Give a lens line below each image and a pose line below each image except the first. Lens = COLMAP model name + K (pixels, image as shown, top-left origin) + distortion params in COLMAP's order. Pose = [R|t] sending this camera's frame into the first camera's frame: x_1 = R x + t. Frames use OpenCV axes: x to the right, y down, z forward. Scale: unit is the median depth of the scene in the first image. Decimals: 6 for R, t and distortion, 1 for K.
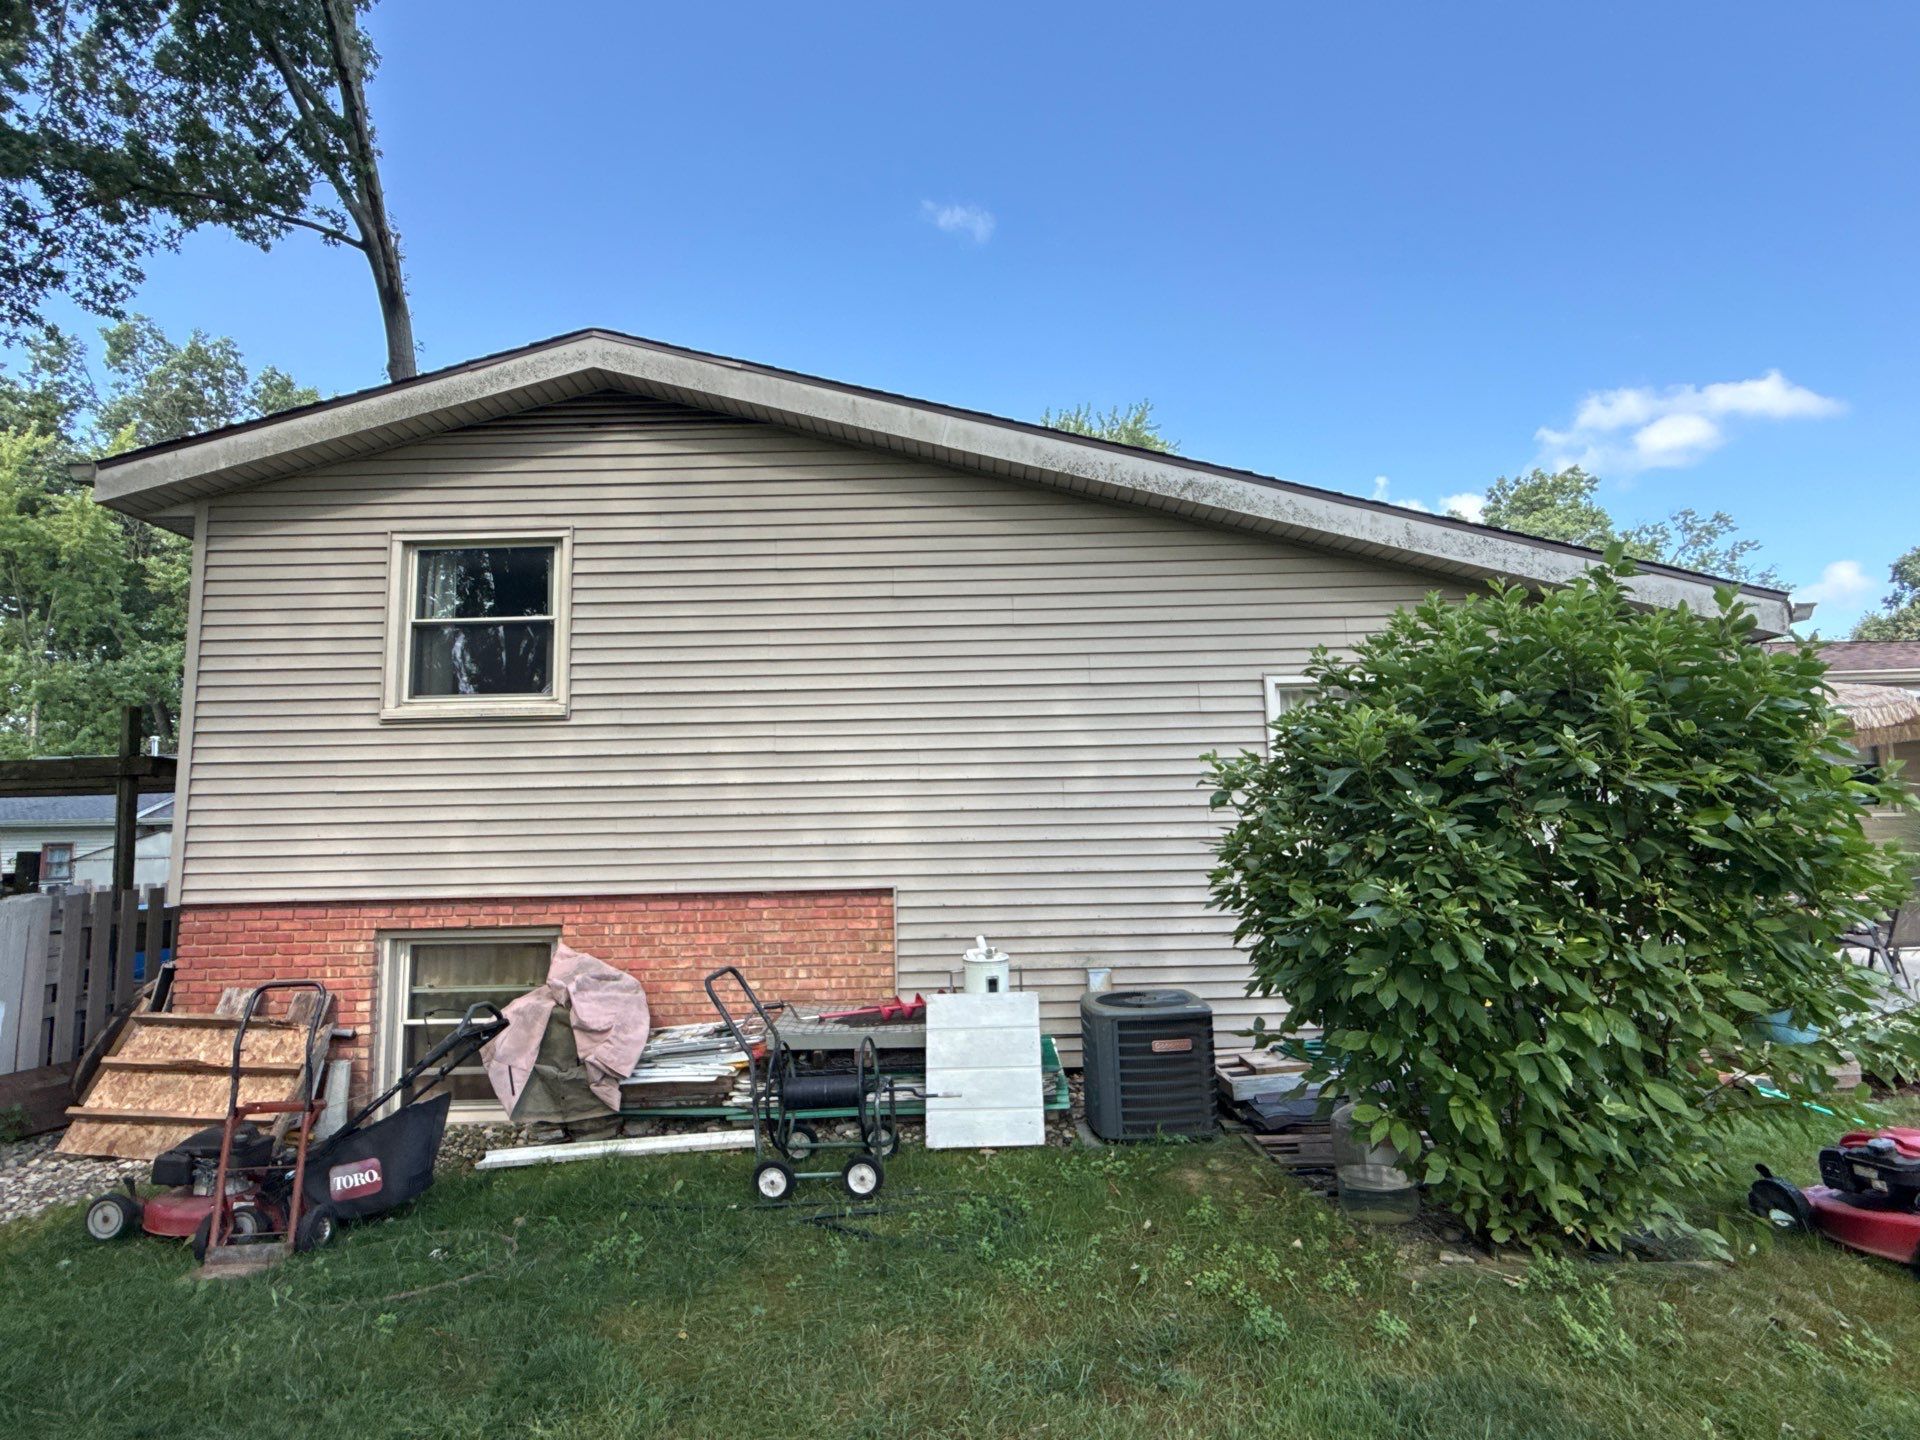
lens RADIAL K [[926.4, 0, 960.0], [0, 926.4, 720.0], [0, 0, 1]] dist [-0.001175, -0.000290]
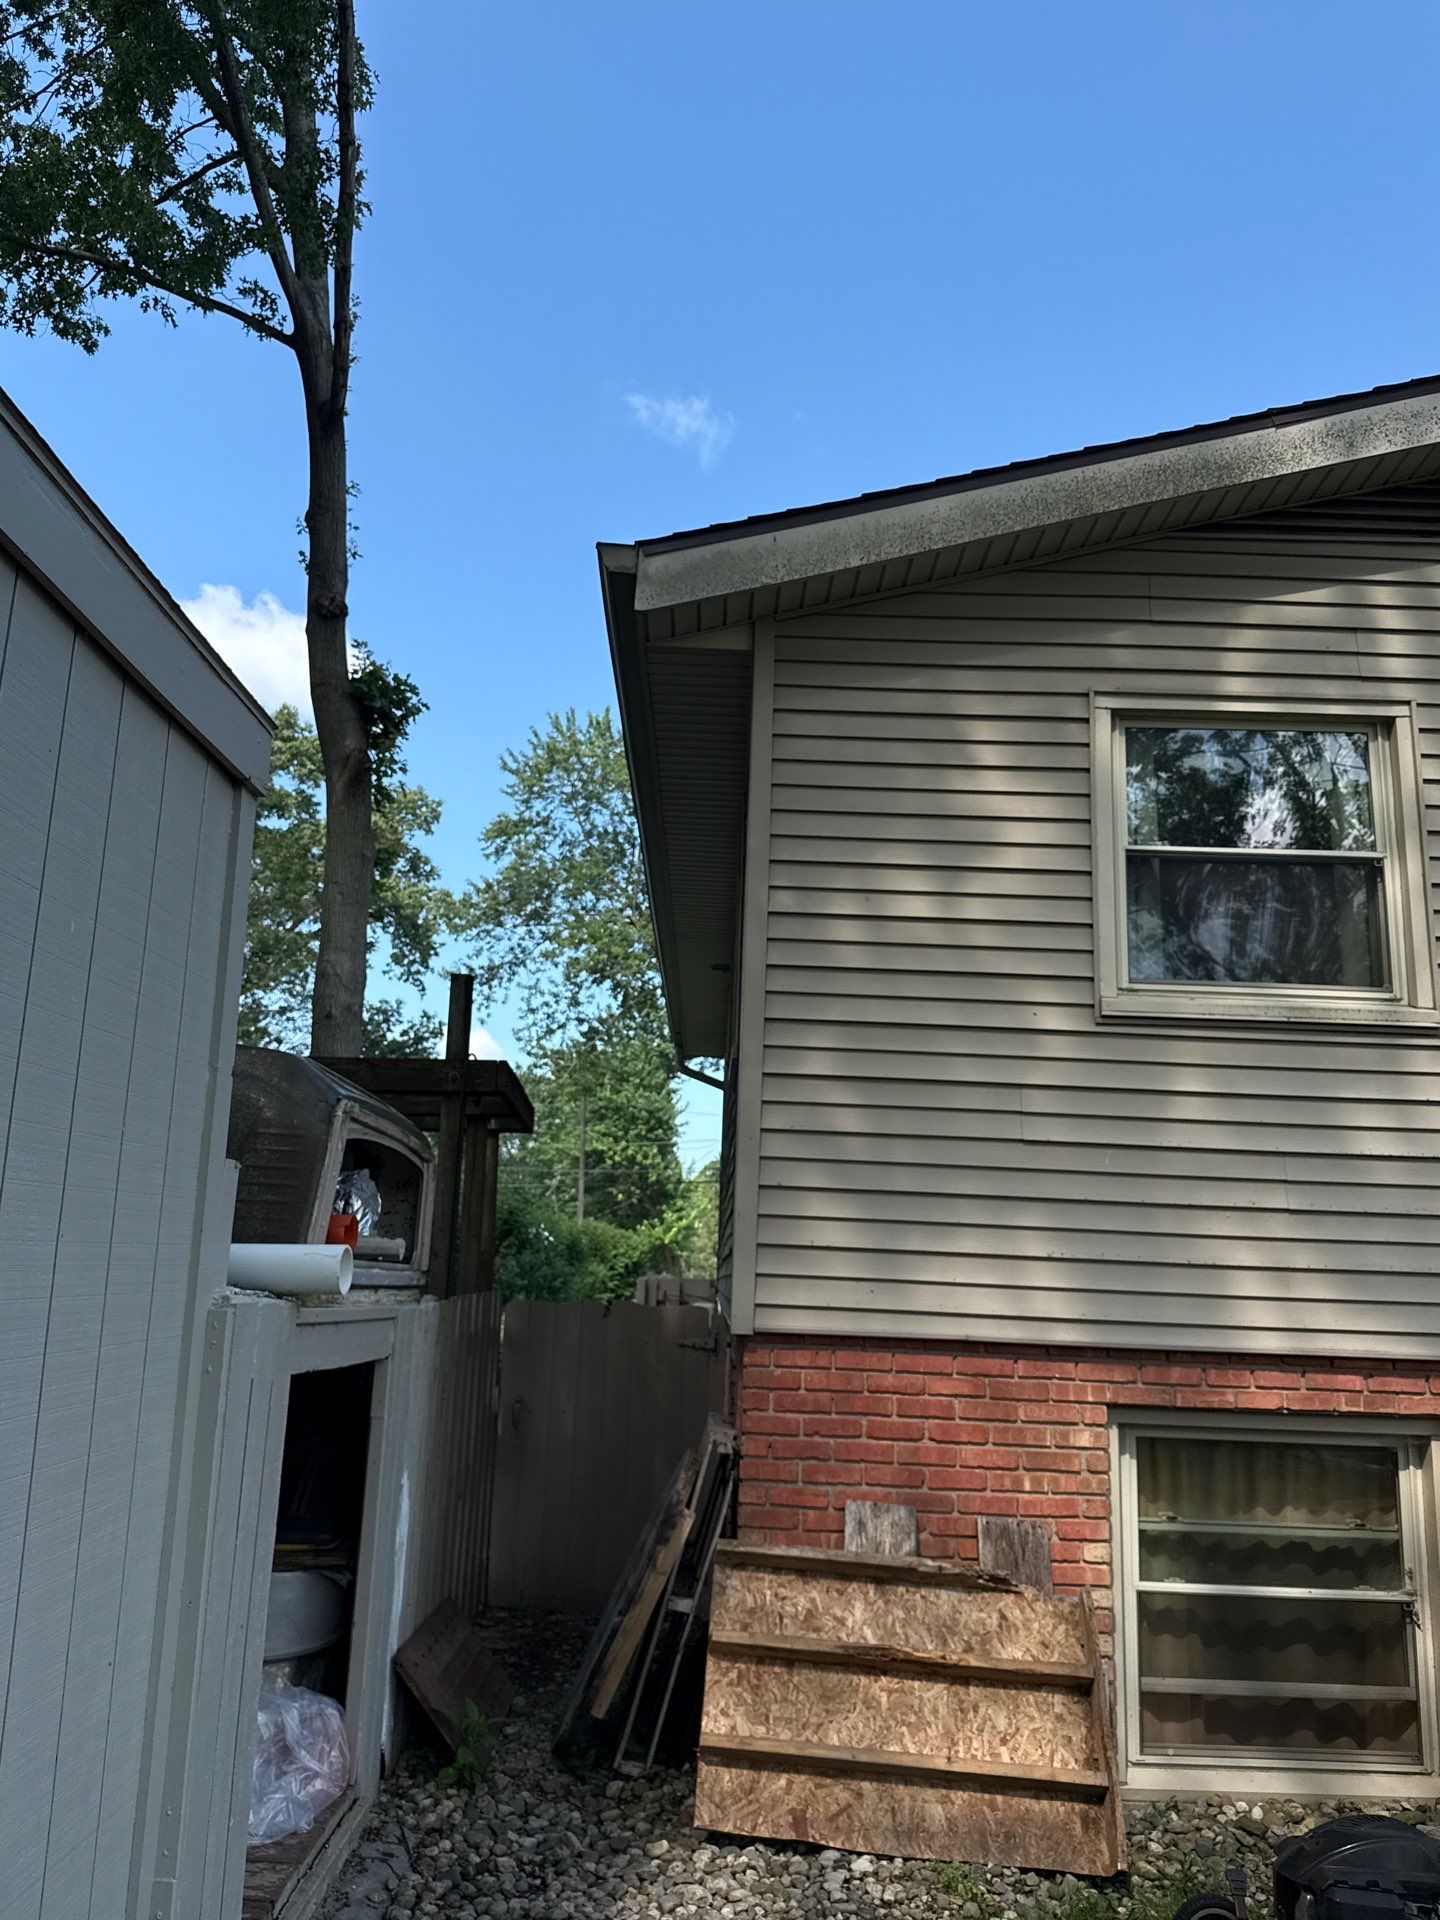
lens RADIAL K [[1317.7, 0, 720.0], [0, 1317.7, 960.0], [0, 0, 1]] dist [0.037641, -0.068966]
pose [[0.998167, 0.058447, -0.015679, -0.852973], [-0.059671, 0.993745, -0.094394, 0.054678], [0.010064, 0.095157, 0.995411, 0.202959]]
